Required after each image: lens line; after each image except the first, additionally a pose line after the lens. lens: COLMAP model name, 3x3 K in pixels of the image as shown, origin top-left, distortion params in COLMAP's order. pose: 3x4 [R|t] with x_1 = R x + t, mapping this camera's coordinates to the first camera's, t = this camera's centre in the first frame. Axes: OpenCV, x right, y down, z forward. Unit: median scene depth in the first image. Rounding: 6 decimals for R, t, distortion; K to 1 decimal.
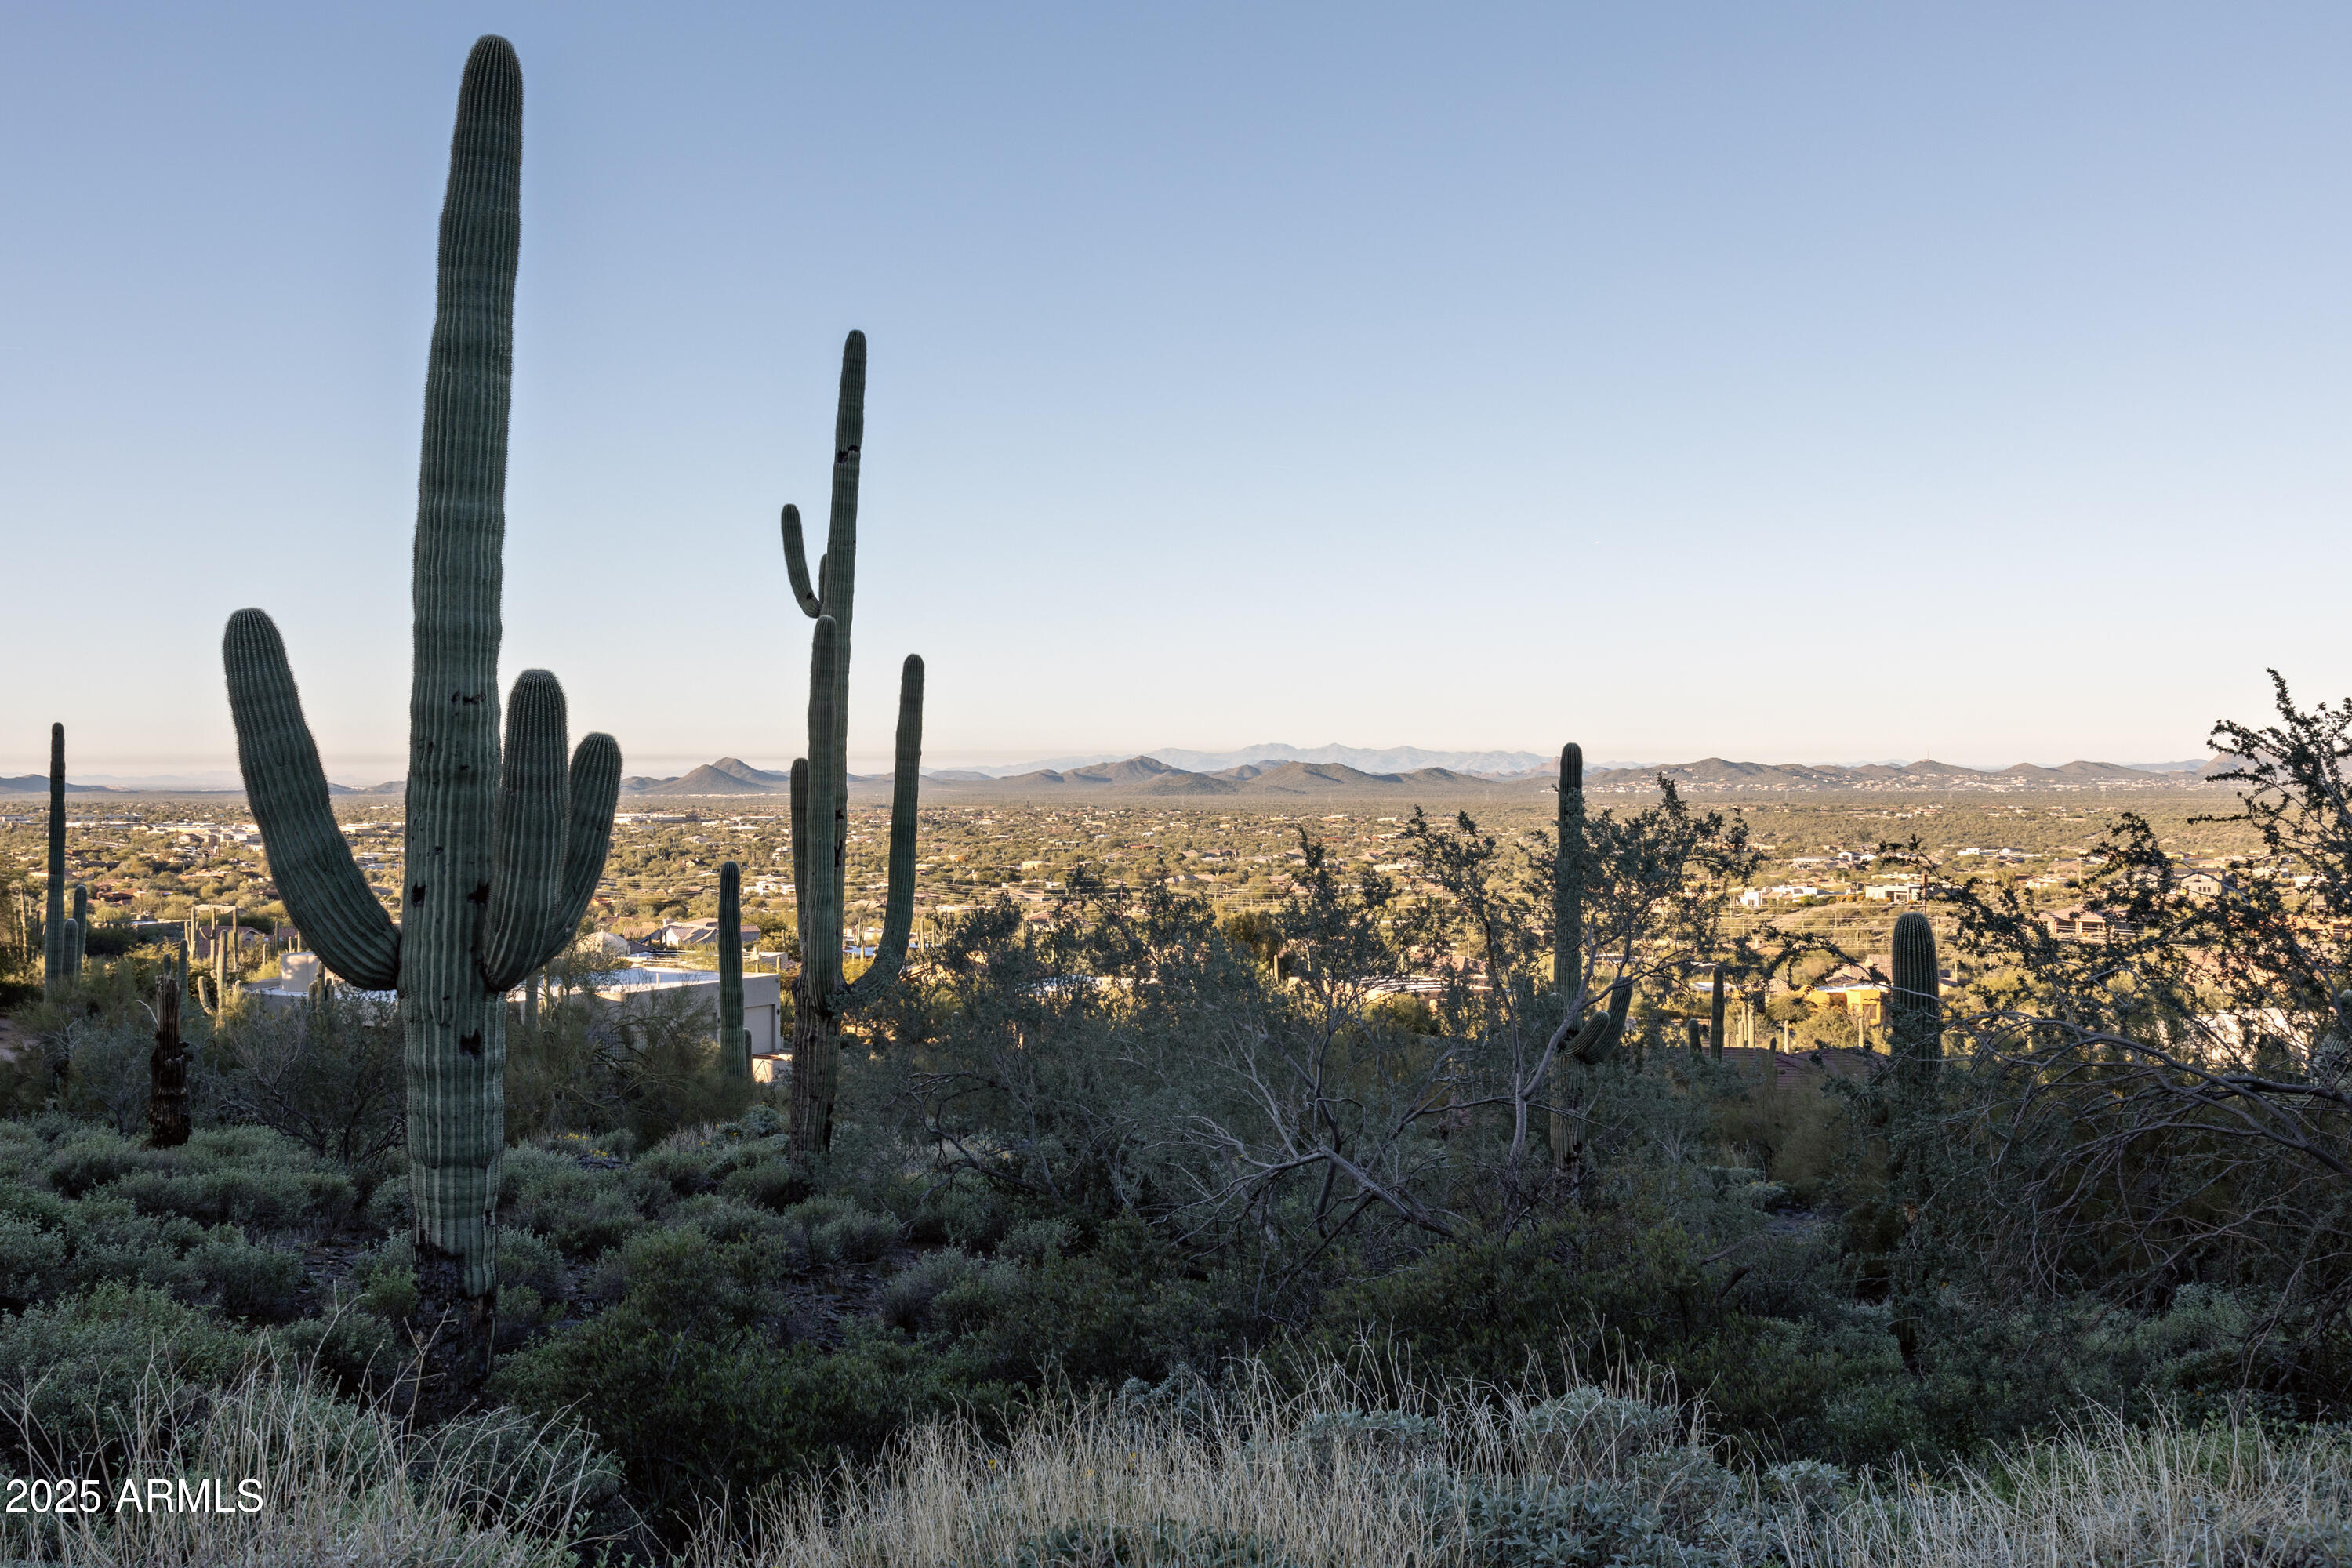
lens RADIAL K [[2322.8, 0, 1055.4], [0, 2322.8, 736.4], [0, 0, 1]] dist [0.020605, 0.000000]
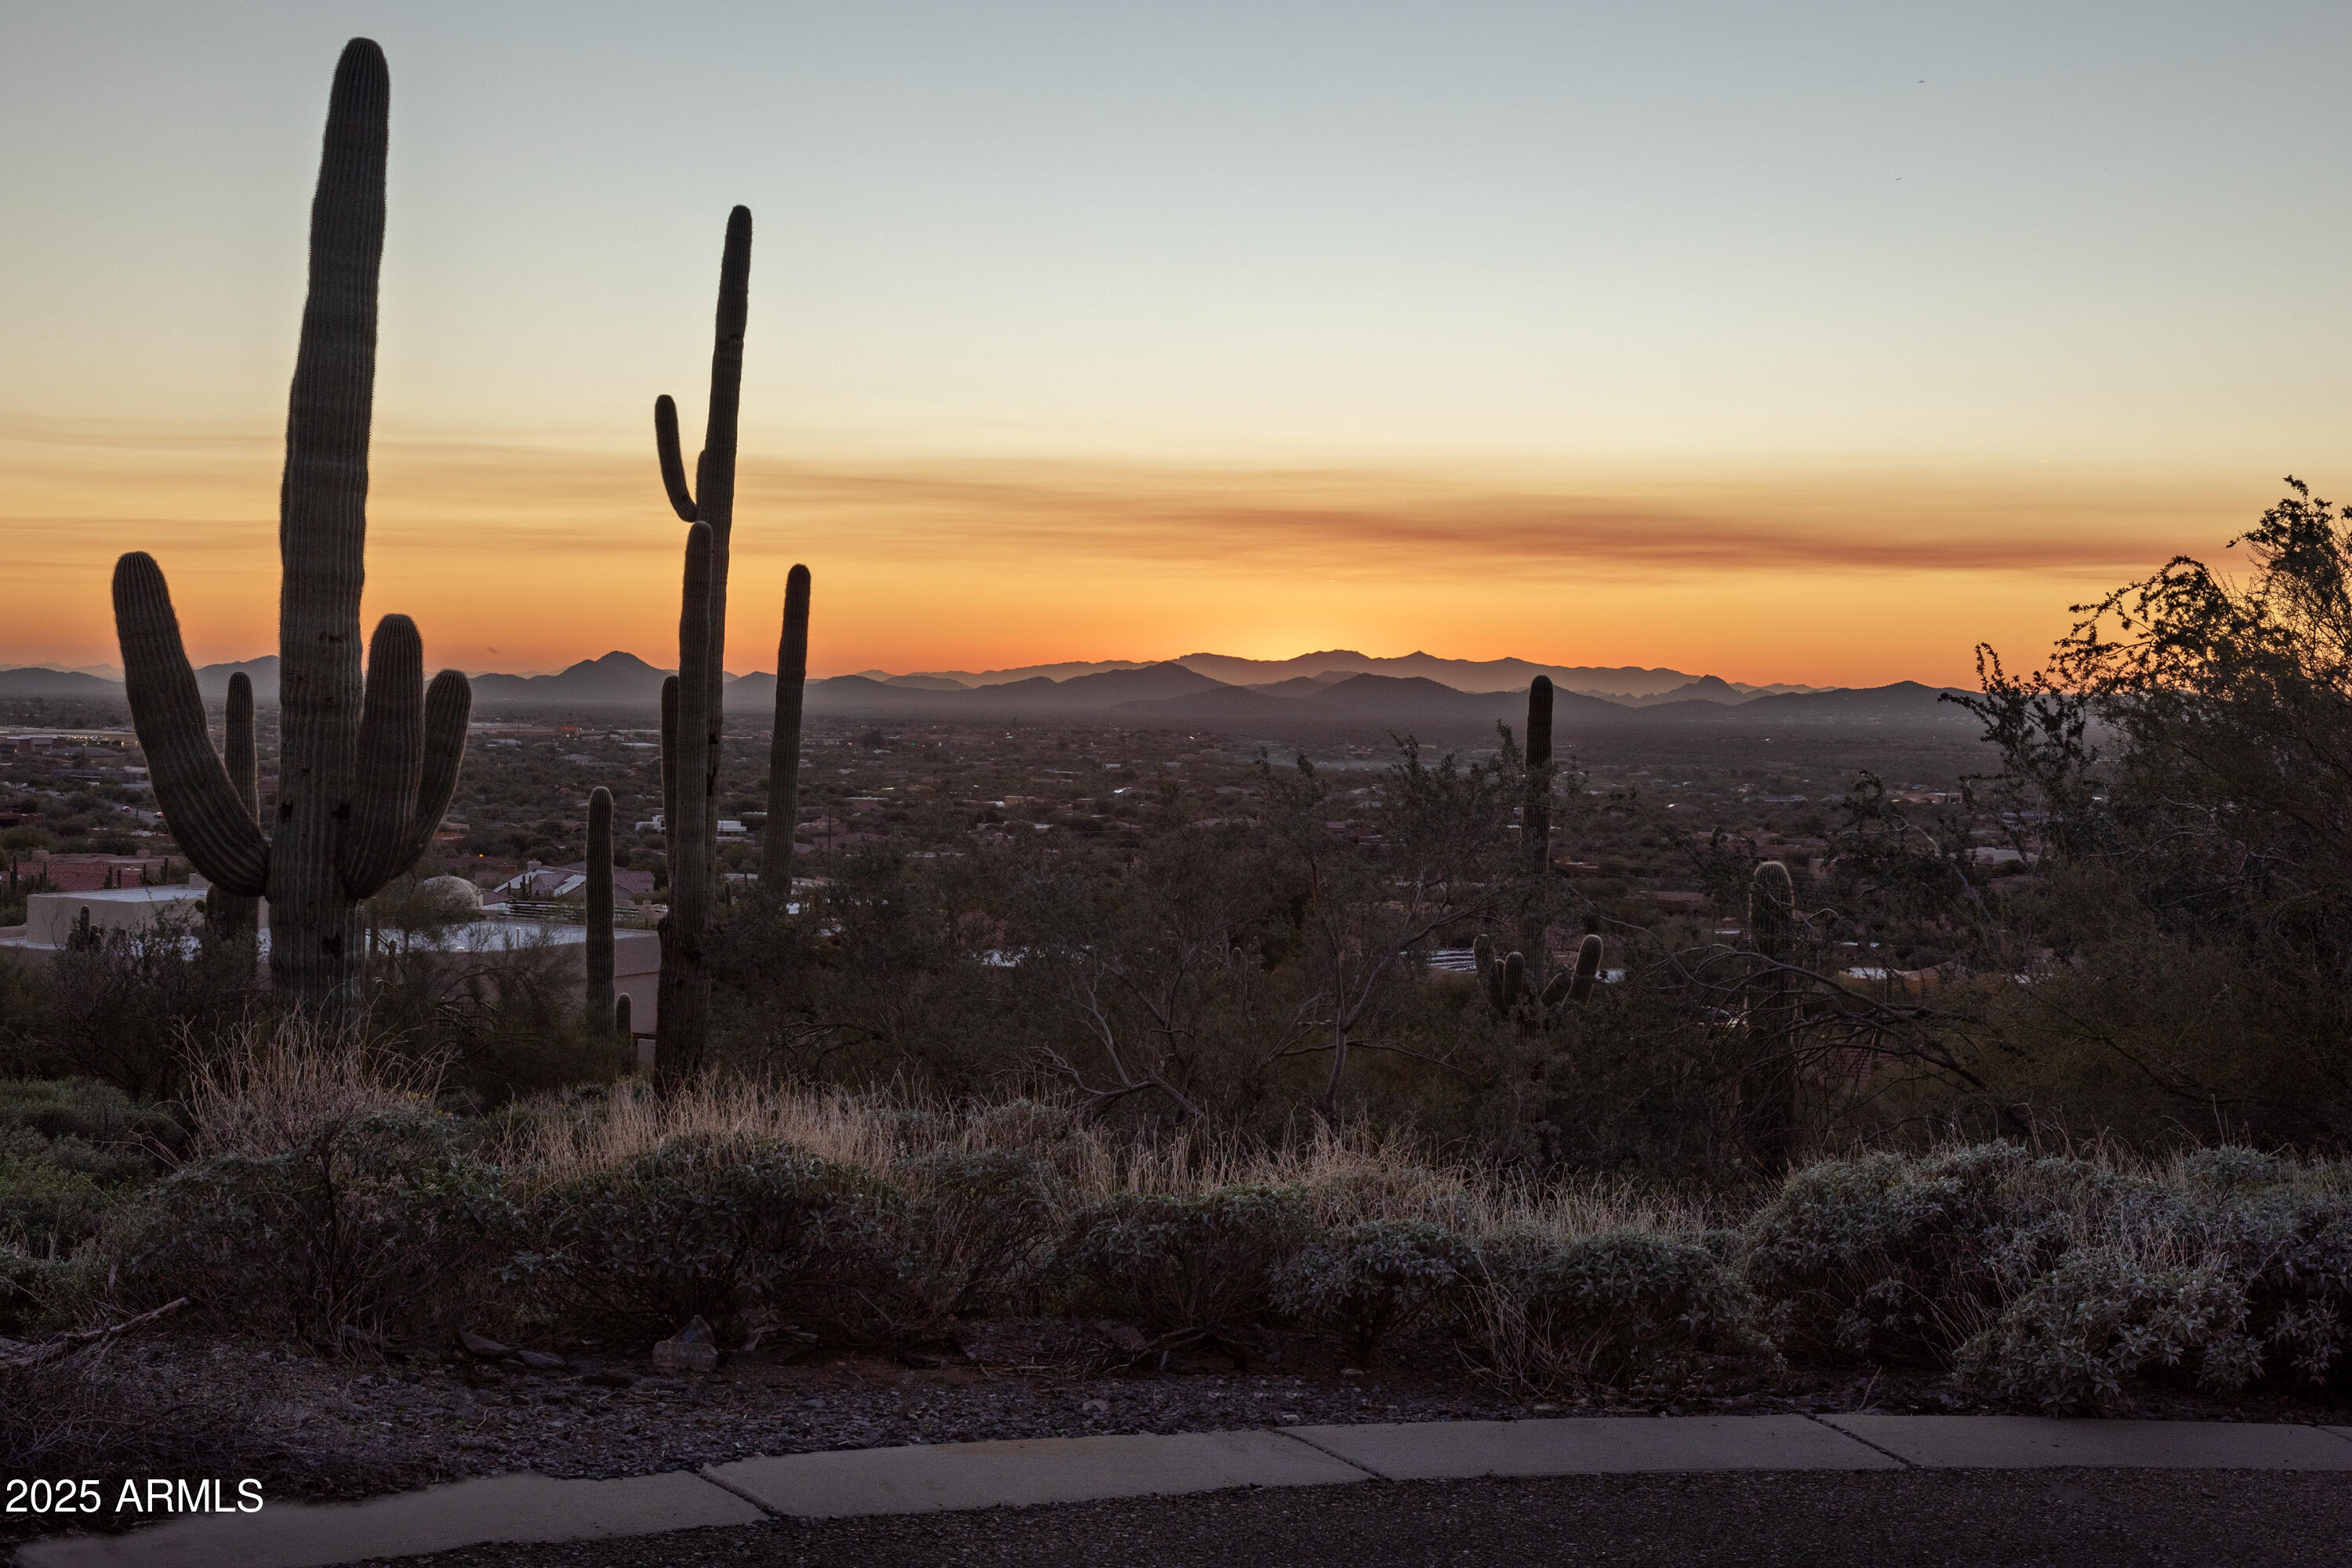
lens RADIAL K [[3056.9, 0, 1197.2], [0, 3056.9, 767.0], [0, 0, 1]] dist [0.020674, 0.000000]
pose [[0.998608, 0.021784, 0.048027, 0.077006], [-0.023855, 0.998791, 0.042972, -0.022361], [-0.047033, -0.044058, 0.997921, -0.407267]]
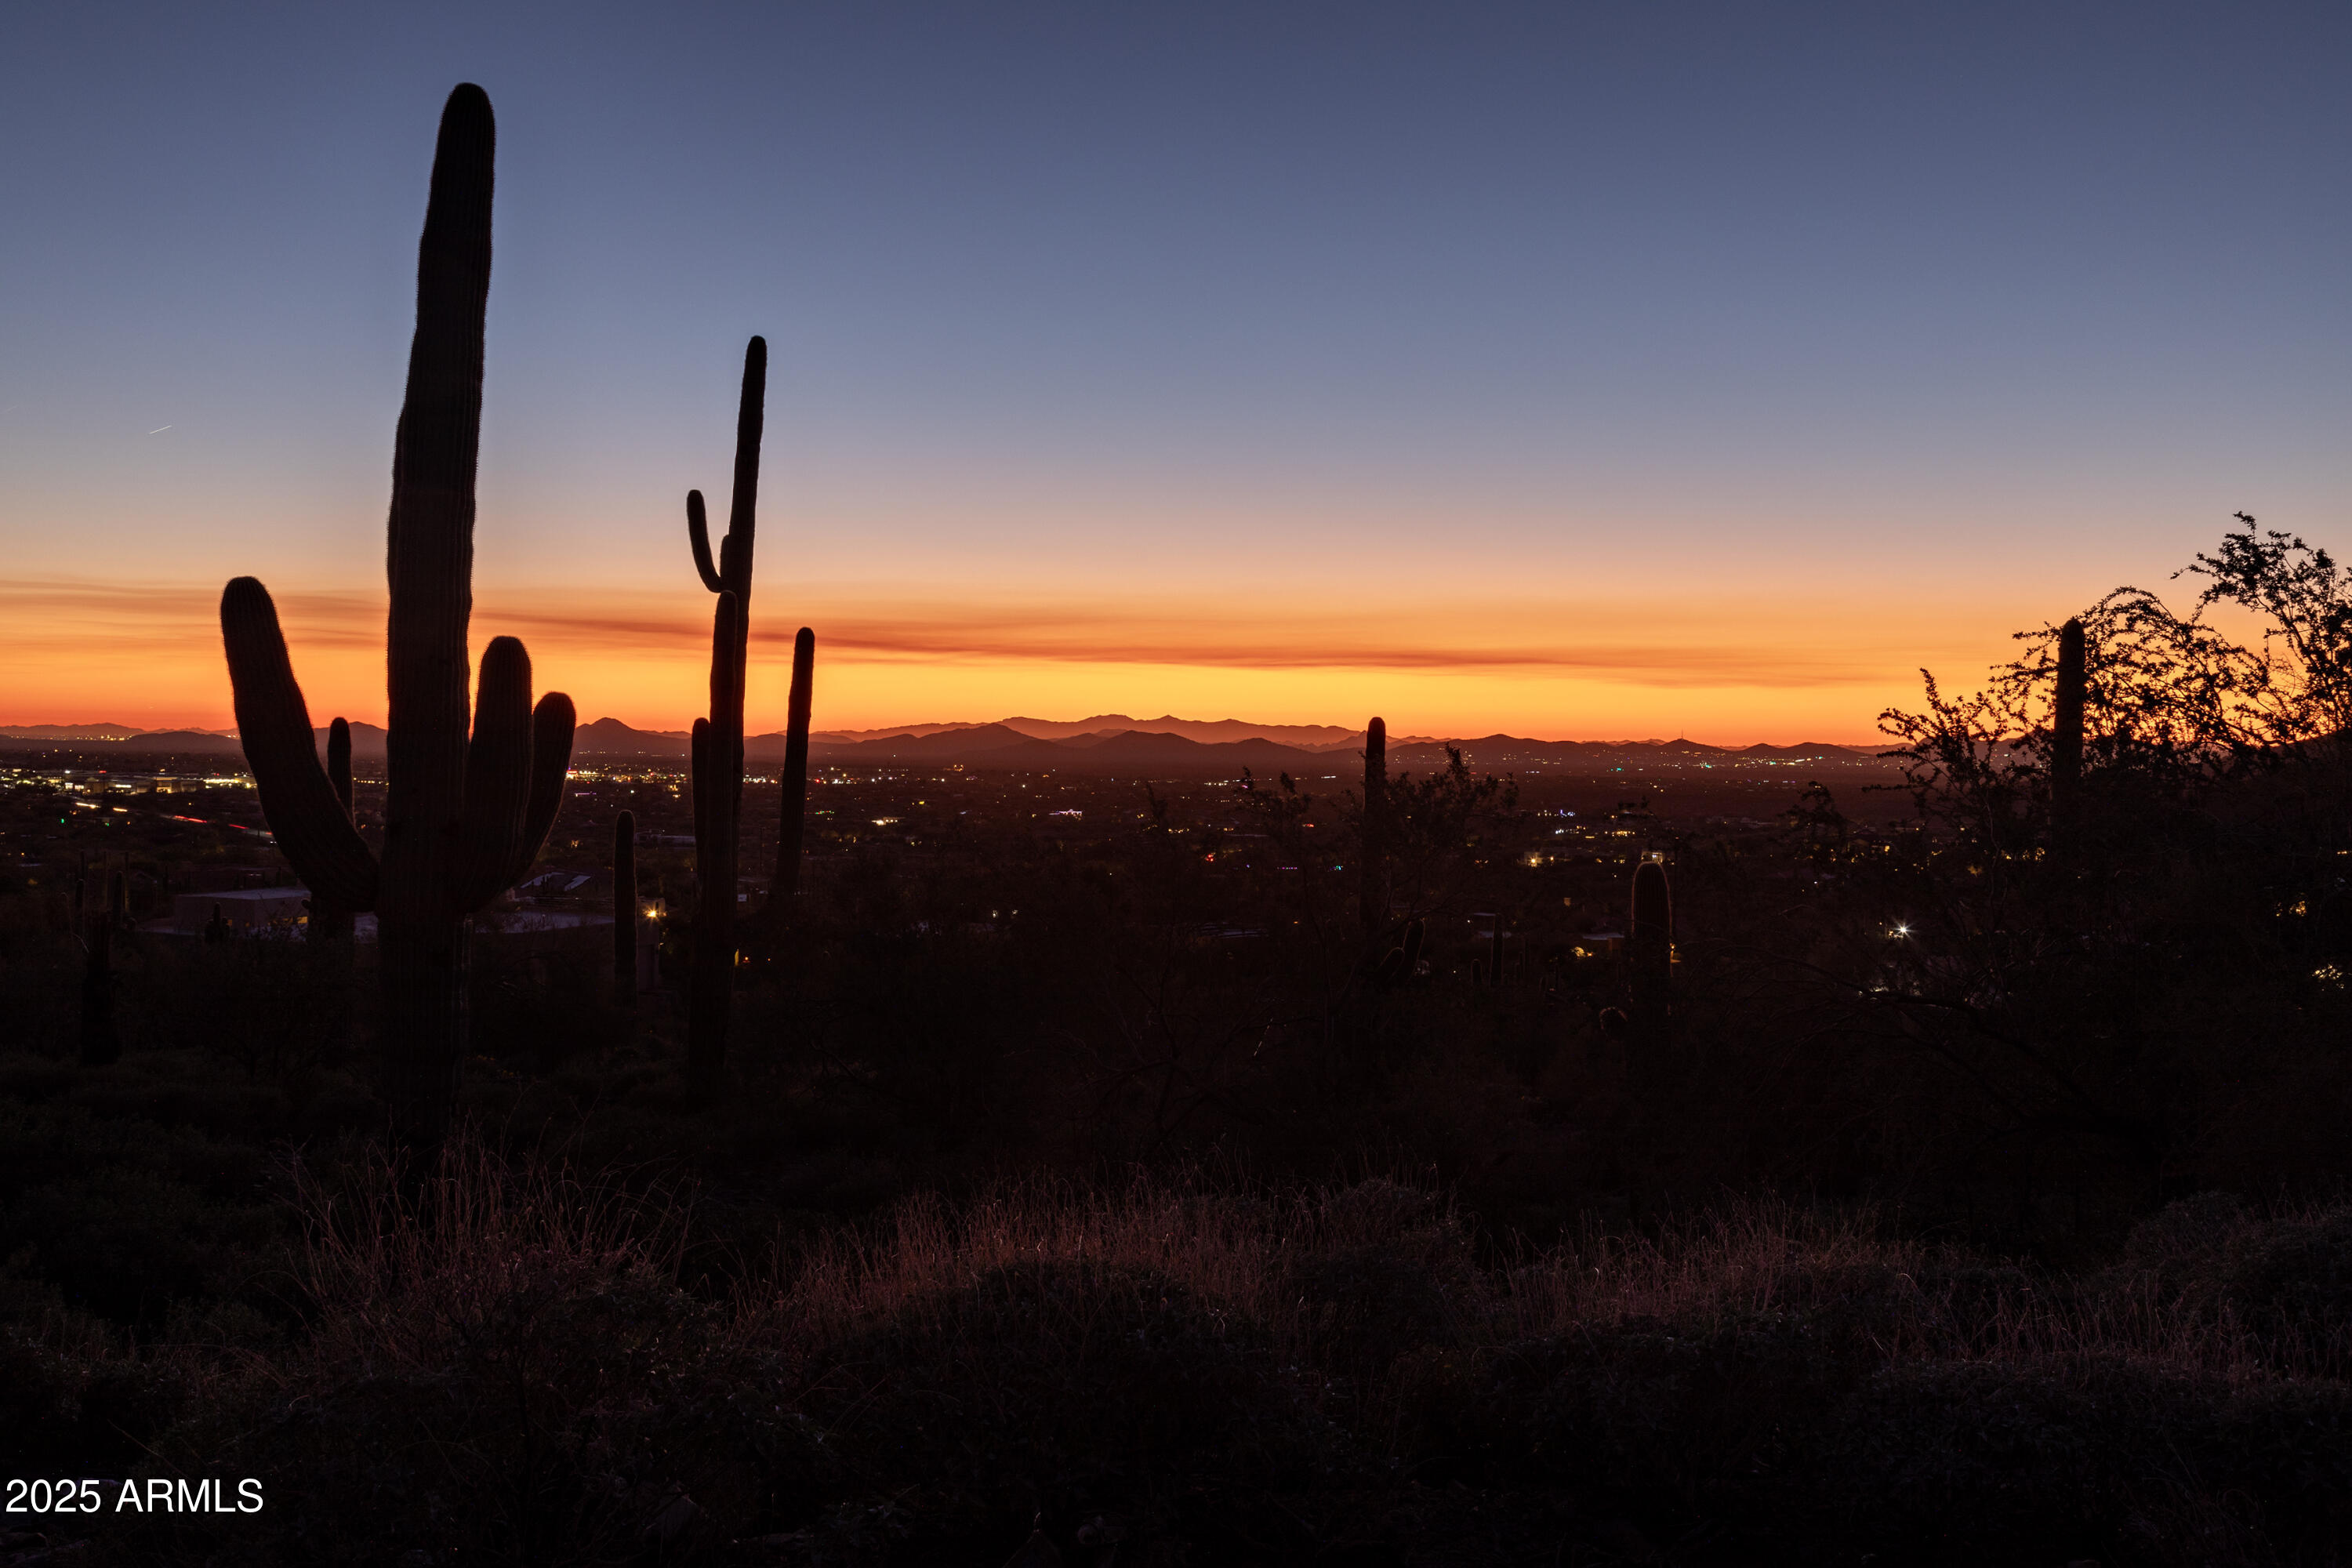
lens RADIAL K [[2108.7, 0, 1172.7], [0, 2108.7, 761.7], [0, 0, 1]] dist [0.020299, 0.006960]
pose [[0.992401, 0.016336, 0.121953, -0.015937], [-0.019580, 0.999484, 0.025455, 0.000348], [-0.121474, -0.027649, 0.992209, -0.073491]]
